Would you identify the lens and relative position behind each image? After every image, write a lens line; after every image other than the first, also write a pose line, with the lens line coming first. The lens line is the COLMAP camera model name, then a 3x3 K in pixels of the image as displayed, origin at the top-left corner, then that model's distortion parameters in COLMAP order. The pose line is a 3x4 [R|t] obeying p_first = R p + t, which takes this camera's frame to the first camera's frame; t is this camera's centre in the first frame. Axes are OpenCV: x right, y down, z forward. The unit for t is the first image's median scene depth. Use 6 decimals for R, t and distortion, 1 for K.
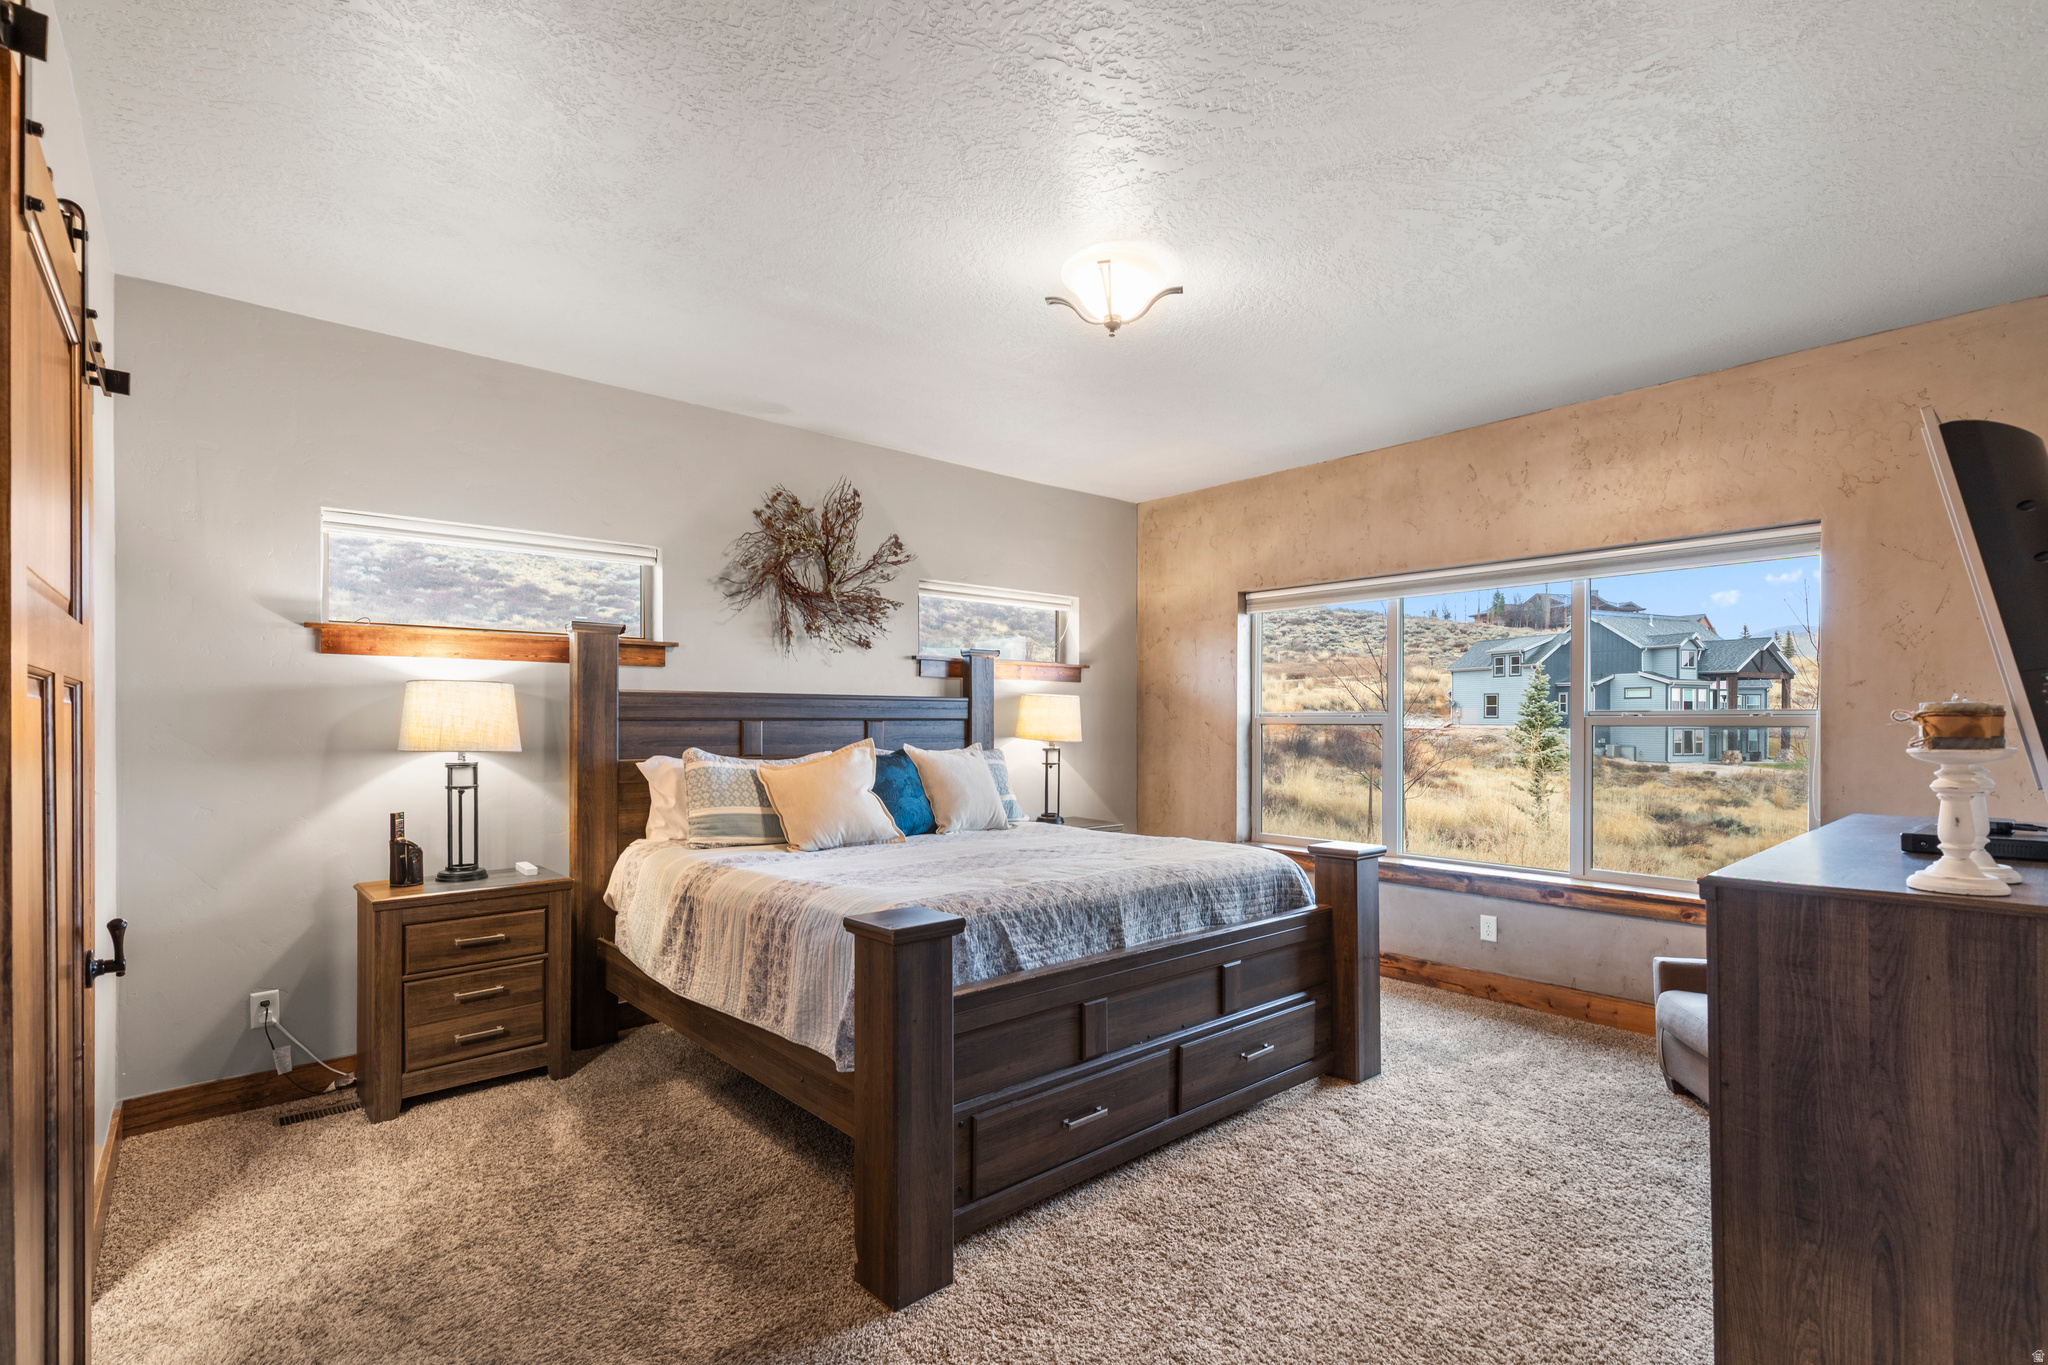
lens RADIAL K [[946.9, 0, 1034.7], [0, 946.9, 729.9], [0, 0, 1]] dist [0.011361, -0.000665]
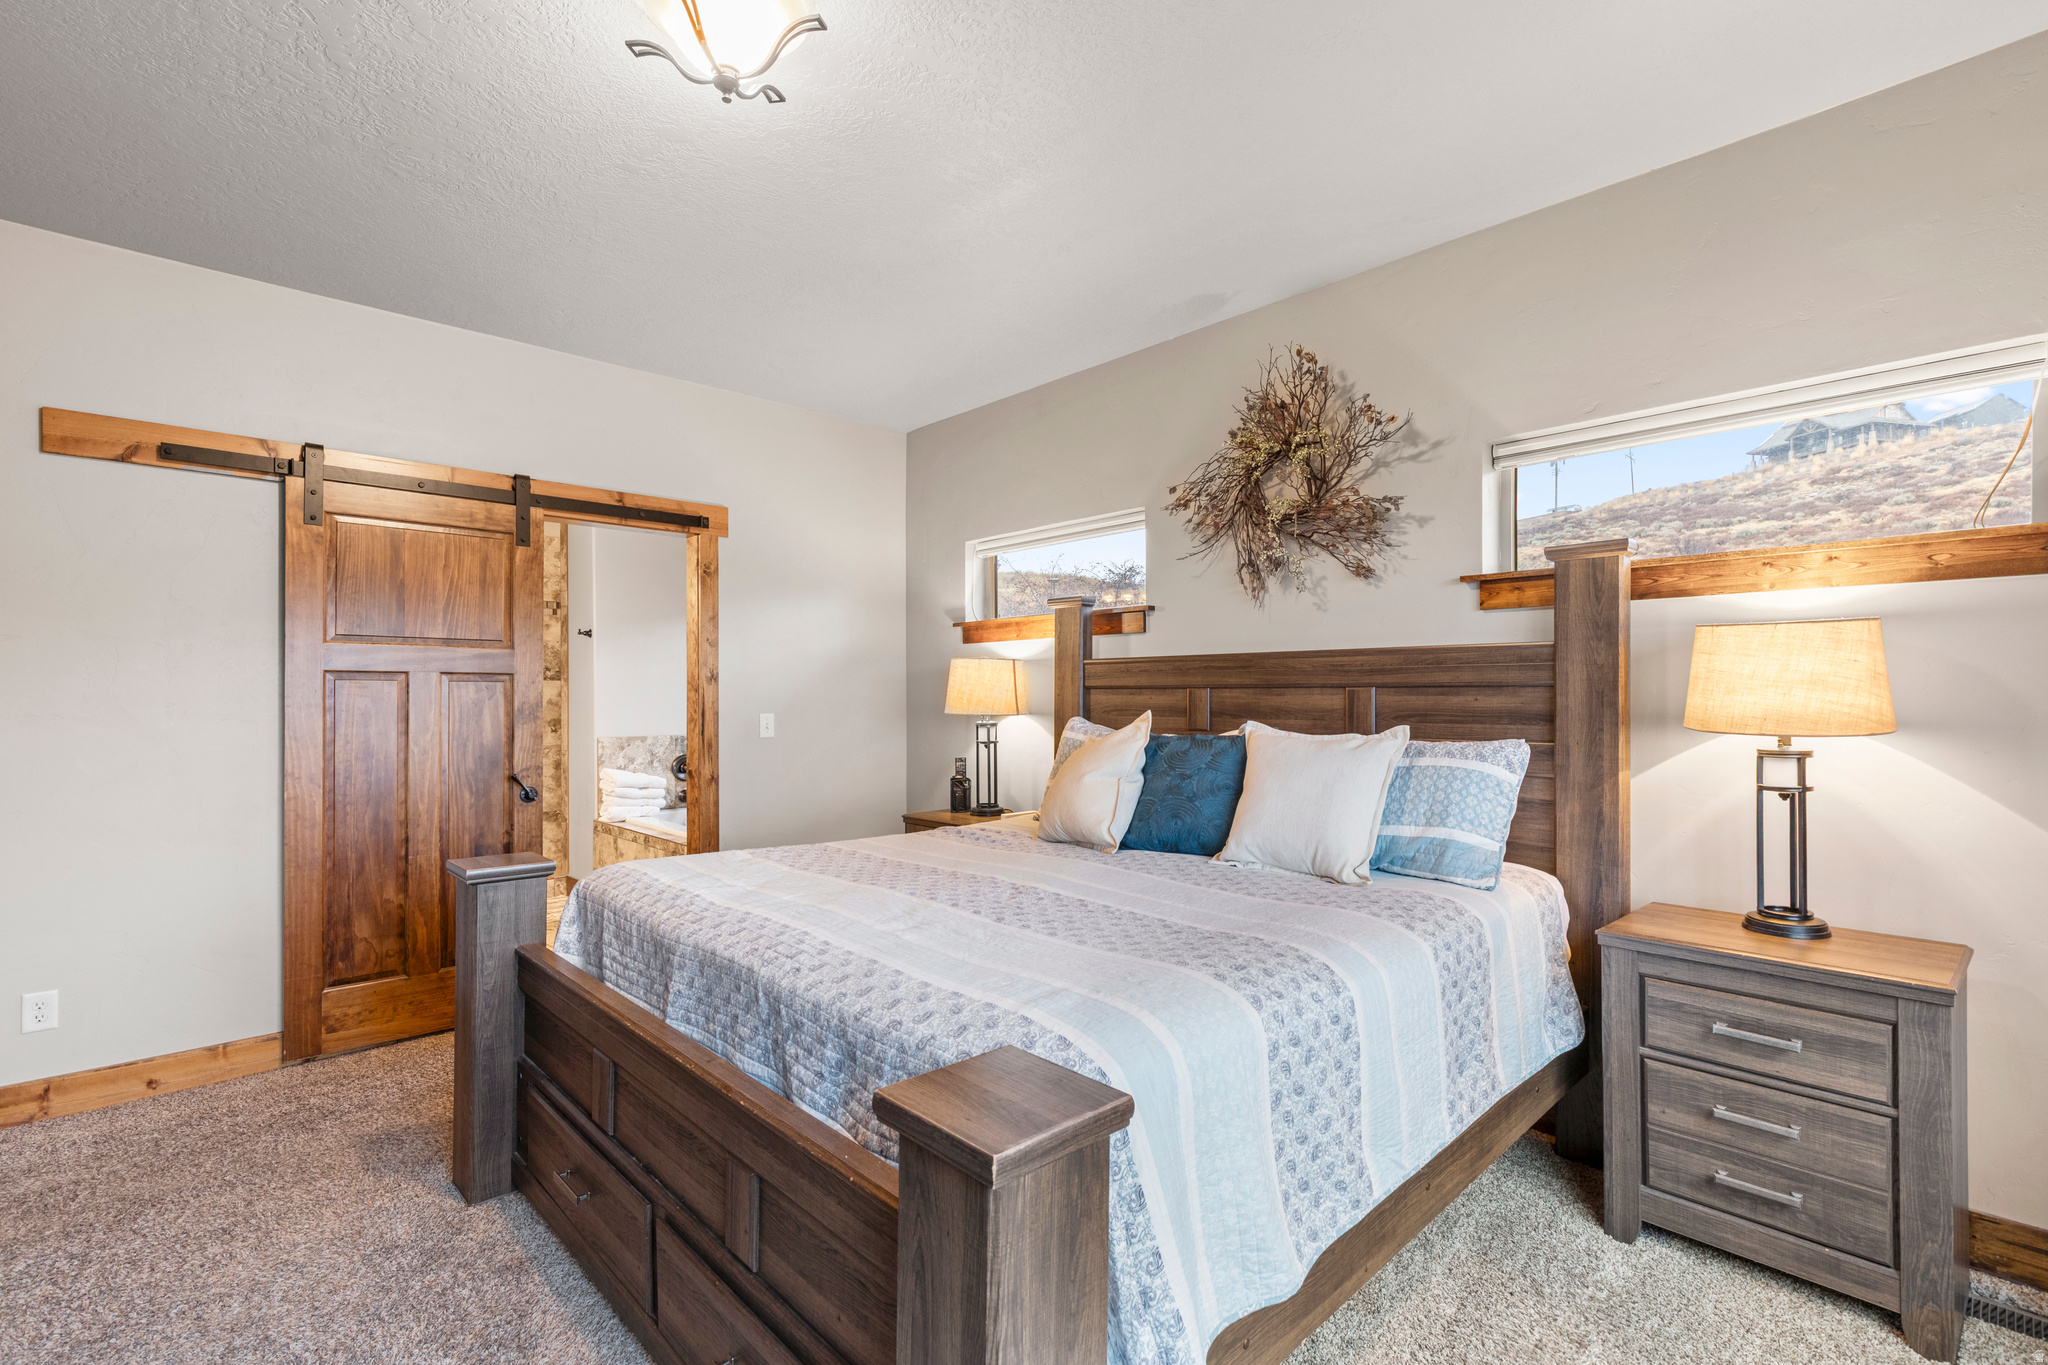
lens RADIAL K [[911.4, 0, 1021.6], [0, 911.4, 694.7], [0, 0, 1]] dist [0.002325, -0.000027]
pose [[0.031012, -0.006281, -0.999499, 0.482357], [-0.016180, 0.999846, -0.006786, 0.003741], [0.999388, 0.016383, 0.030906, 0.796063]]
